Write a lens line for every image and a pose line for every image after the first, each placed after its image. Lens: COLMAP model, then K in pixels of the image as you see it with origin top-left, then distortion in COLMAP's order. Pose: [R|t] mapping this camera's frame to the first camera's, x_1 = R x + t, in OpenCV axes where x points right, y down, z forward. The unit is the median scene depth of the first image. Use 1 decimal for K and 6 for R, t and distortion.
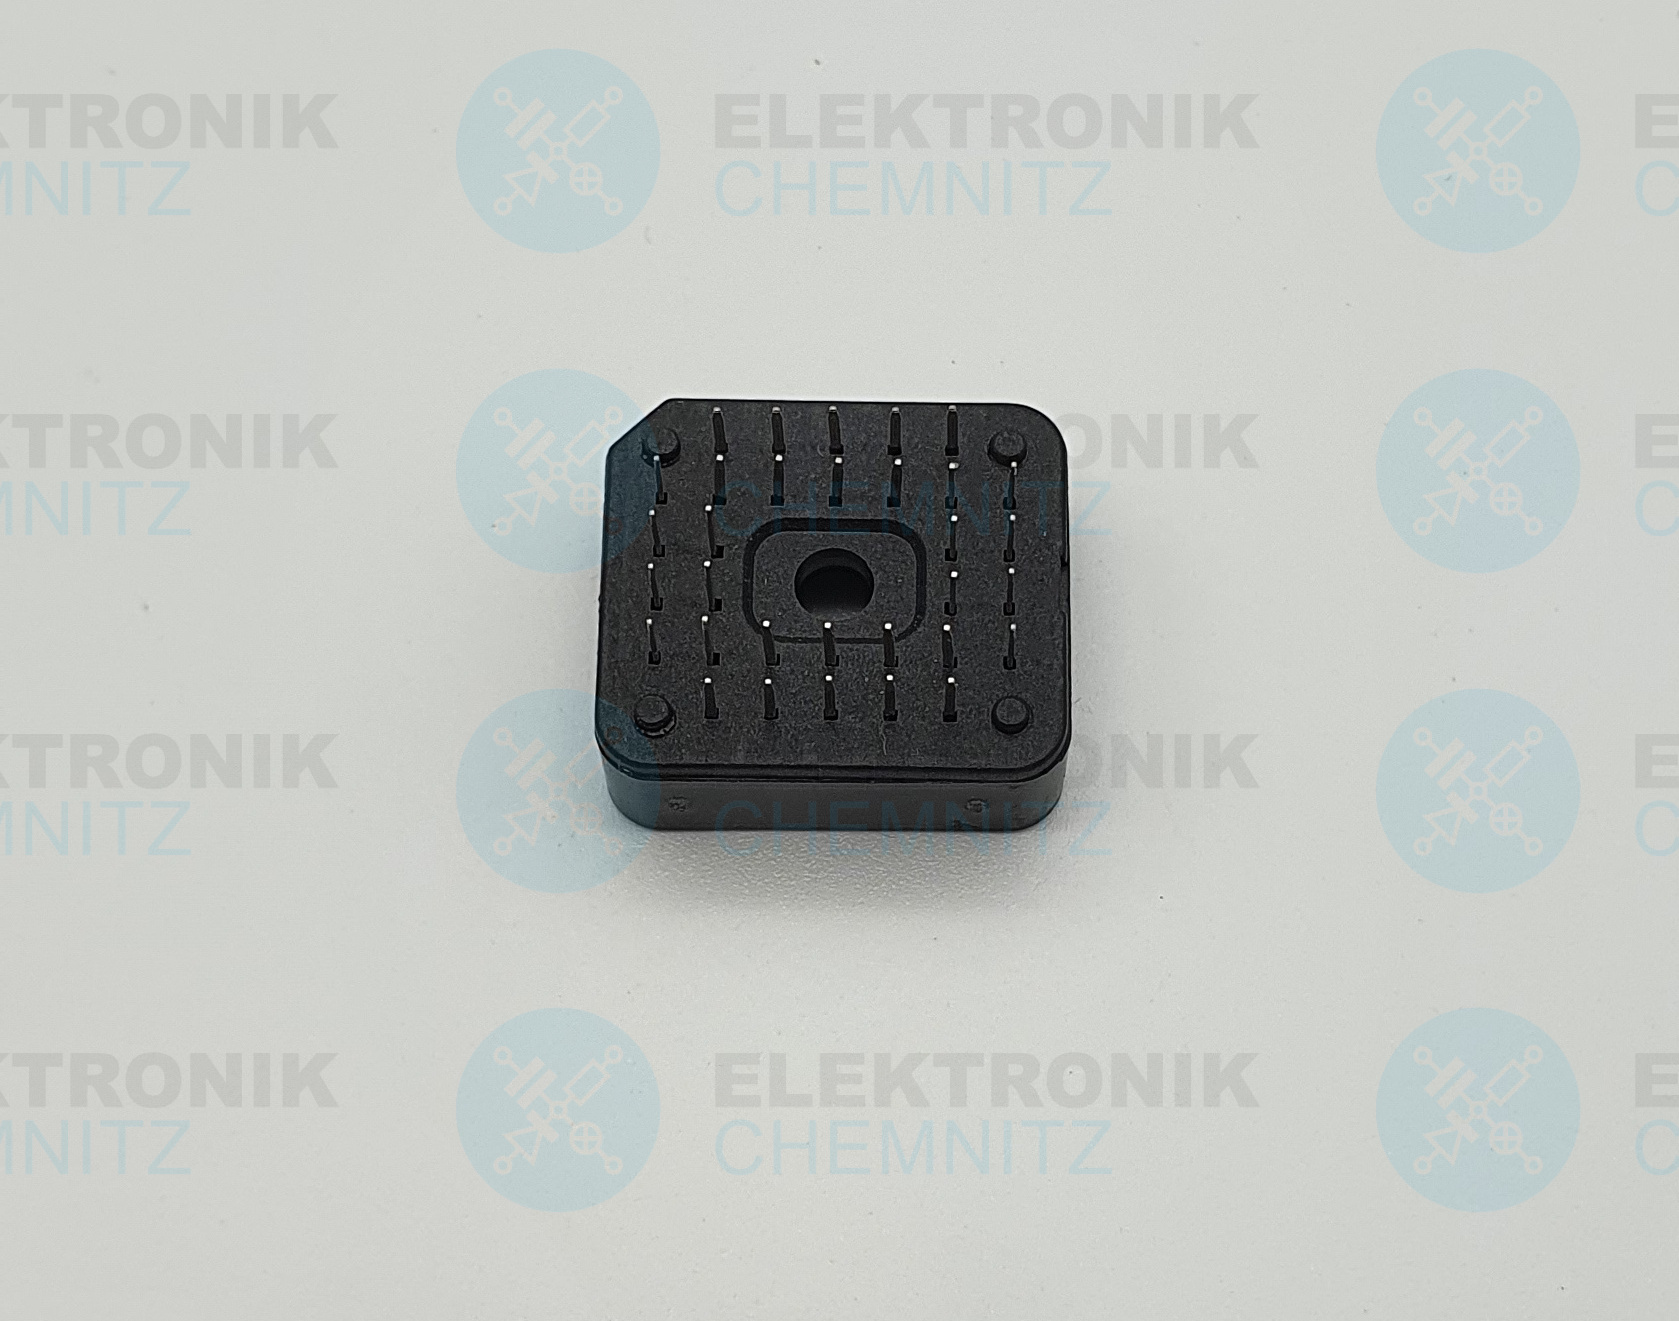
lens RADIAL K [[1358.9, 0, 845.1], [0, 1358.9, 663.7], [0, 0, 1]] dist [-0.002386, 0.004453]
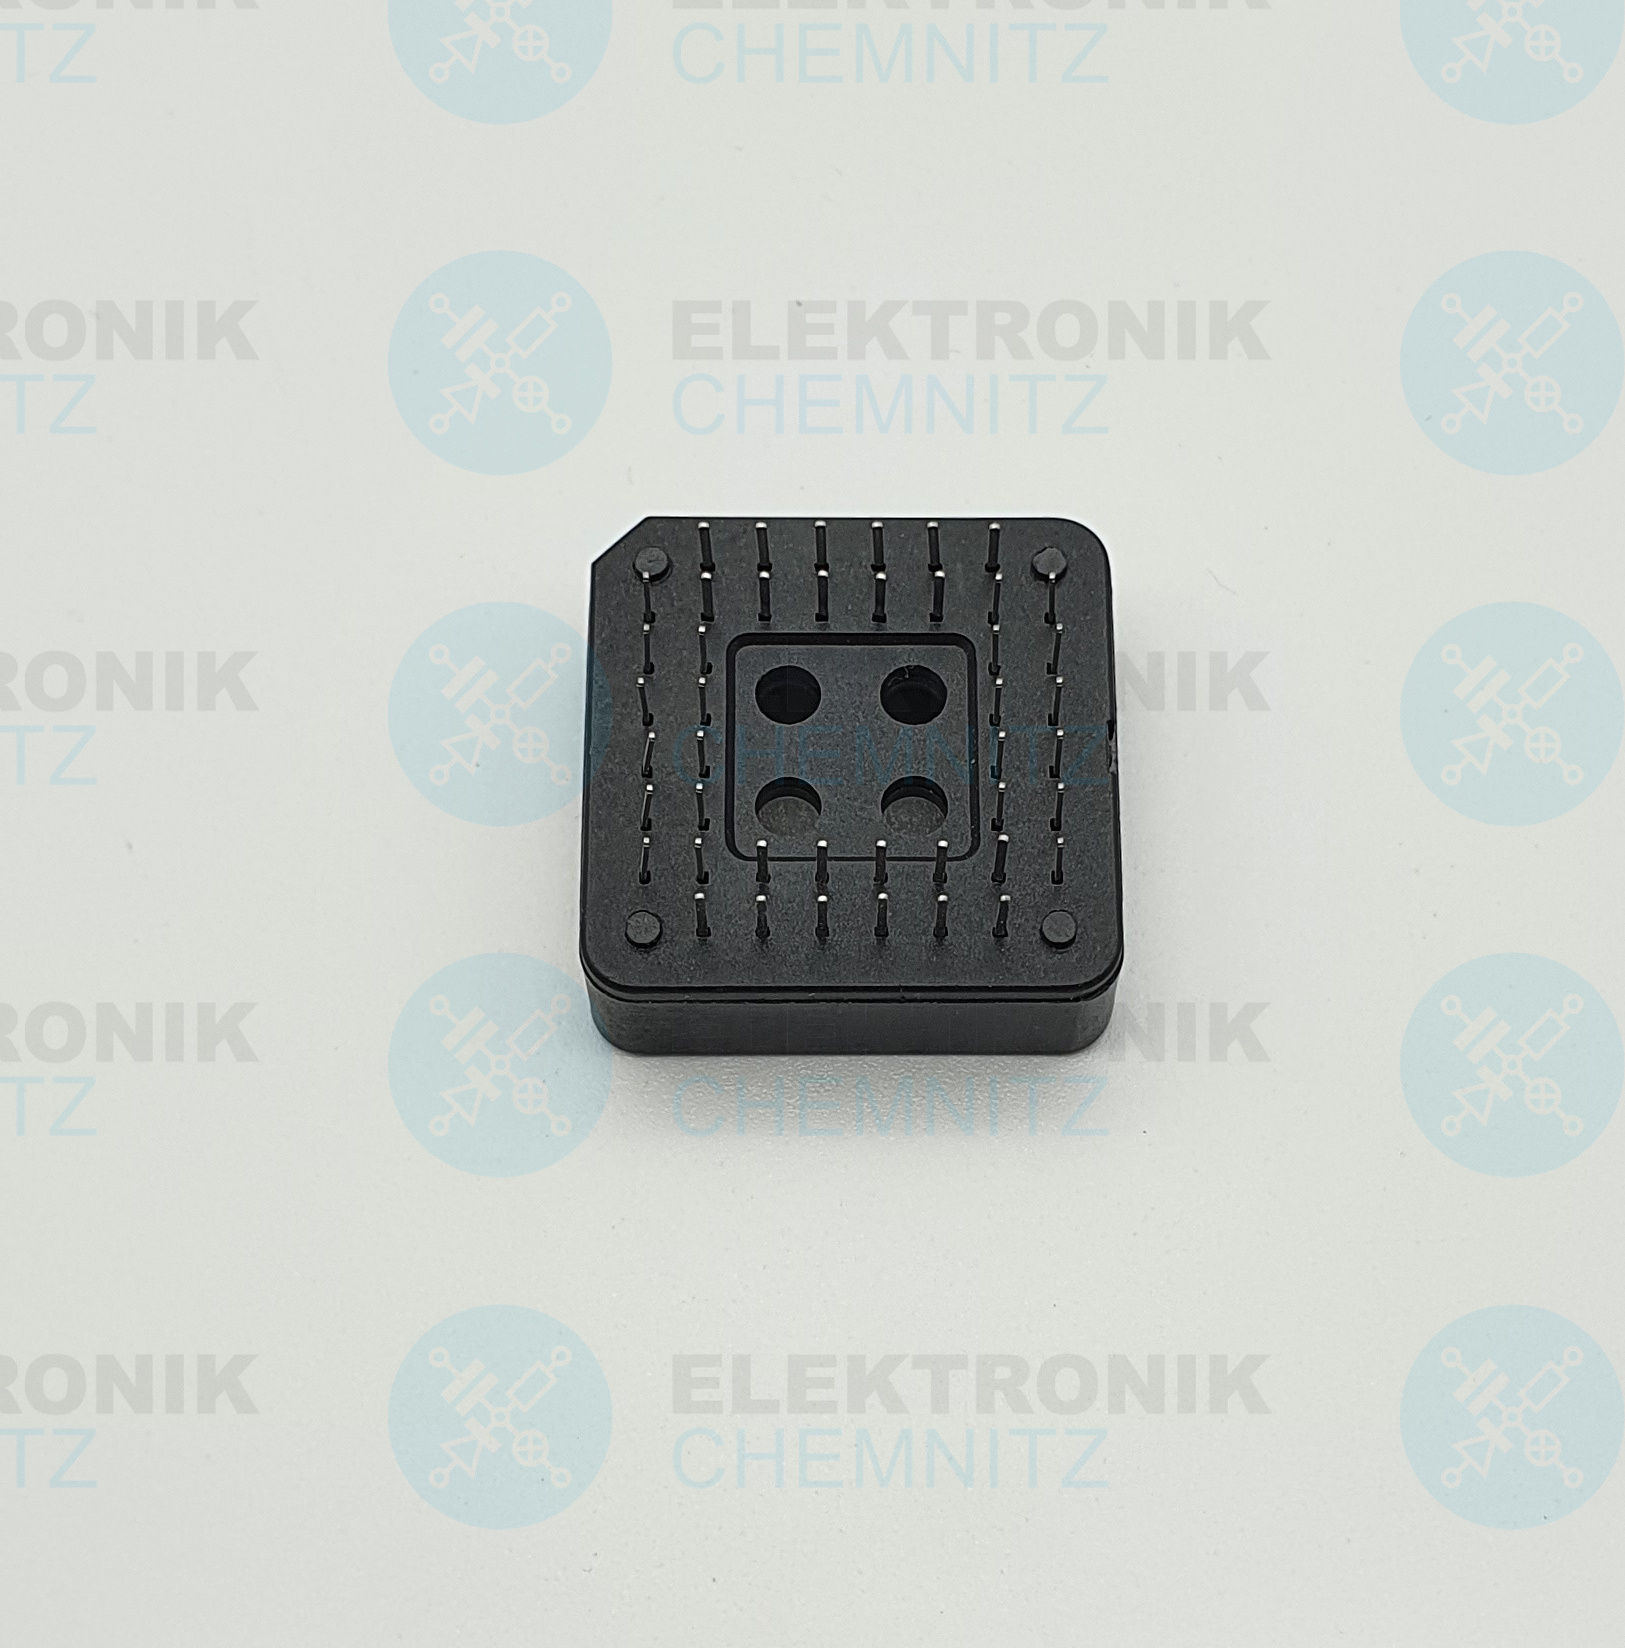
lens RADIAL K [[1492.4, 0, 813.4], [0, 1492.4, 833.0], [0, 0, 1]] dist [0.006028, -0.007251]
pose [[0.999999, 0.000090, -0.001432, 0.000016], [-0.000091, 1.000000, -0.000627, -0.061772], [0.001432, 0.000627, 0.999999, -0.000017]]
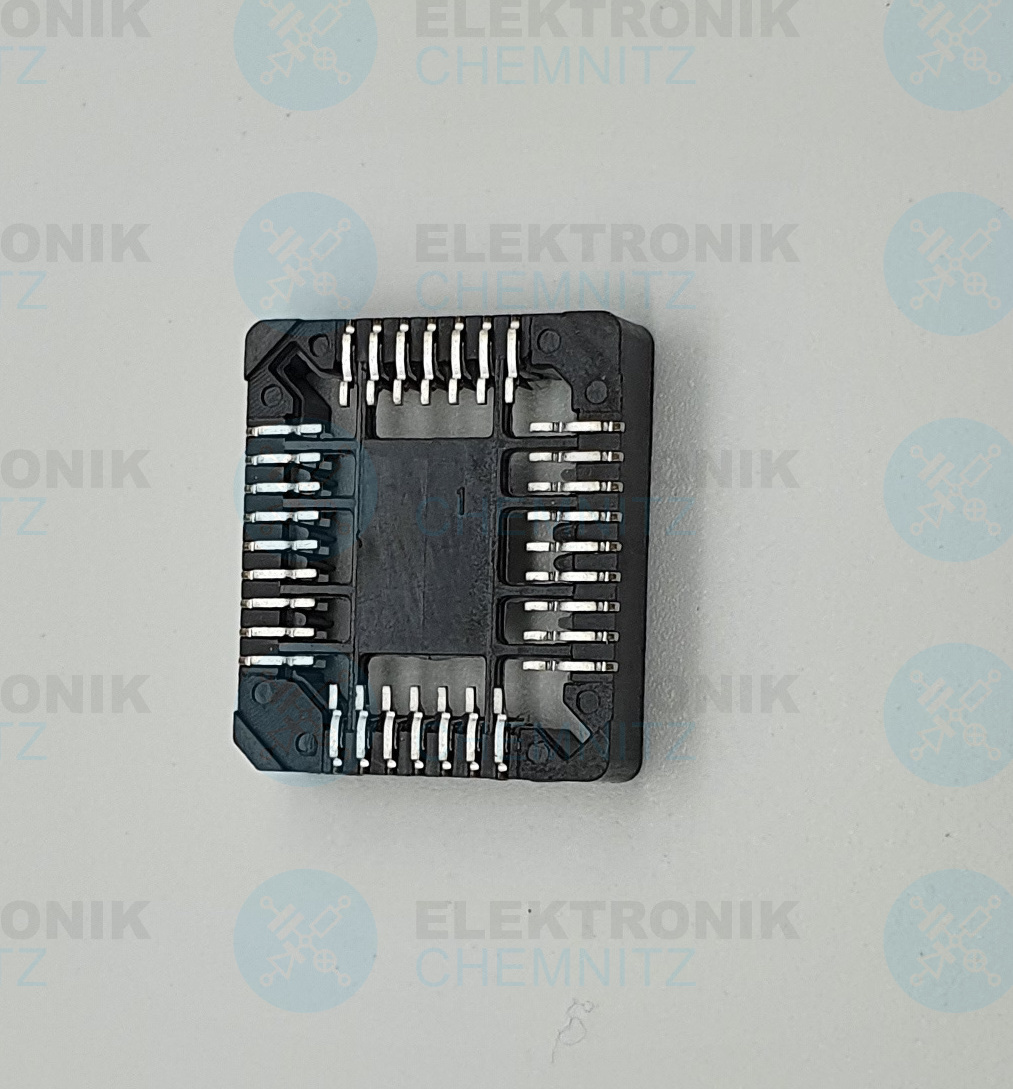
lens RADIAL K [[957.3, 0, 505.7], [0, 957.3, 539.8], [0, 0, 1]] dist [0.002430, -0.002916]
pose [[0.999997, 0.000148, -0.002293, -0.000118], [-0.000147, 1.000000, 0.000376, -0.797909], [0.002293, -0.000376, 0.999997, 0.000975]]
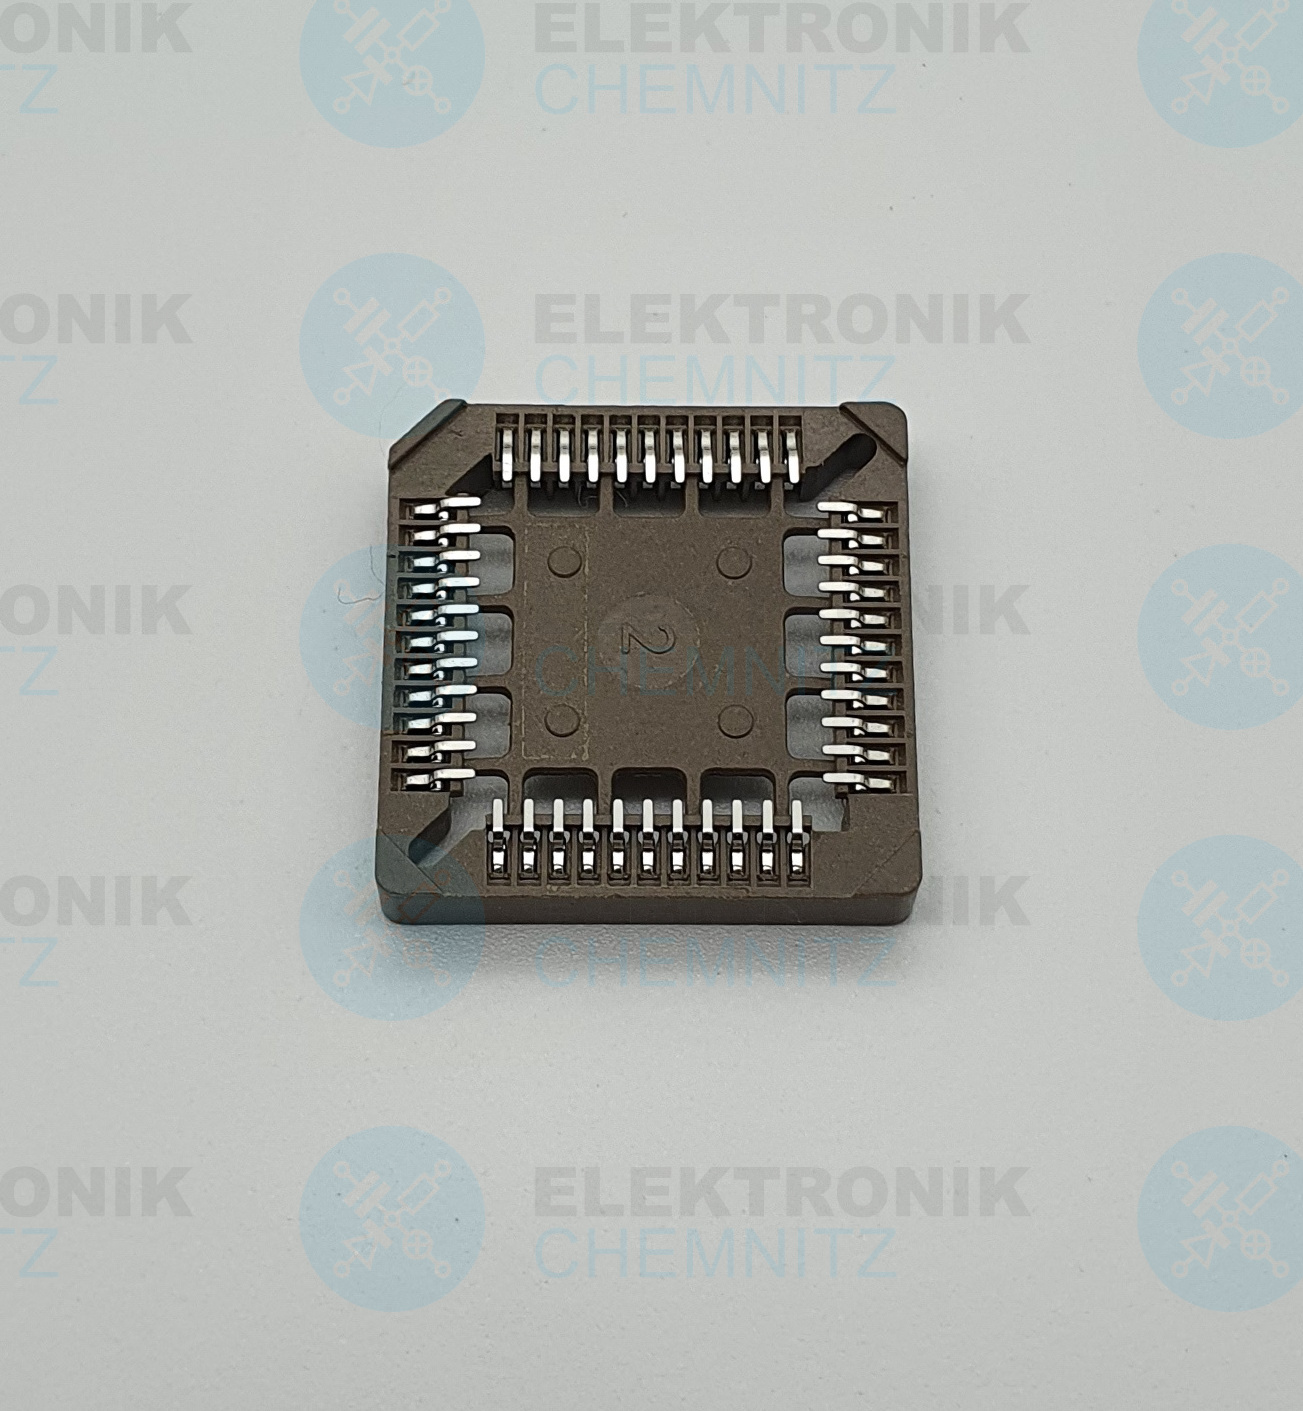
lens RADIAL K [[1237.4, 0, 651.6], [0, 1237.4, 749.6], [0, 0, 1]] dist [-0.004416, 0.001150]
pose [[0.999999, 0.000227, -0.001472, 0.000009], [-0.000224, 0.999998, 0.002014, 0.182663], [0.001472, -0.002013, 0.999997, 0.000053]]
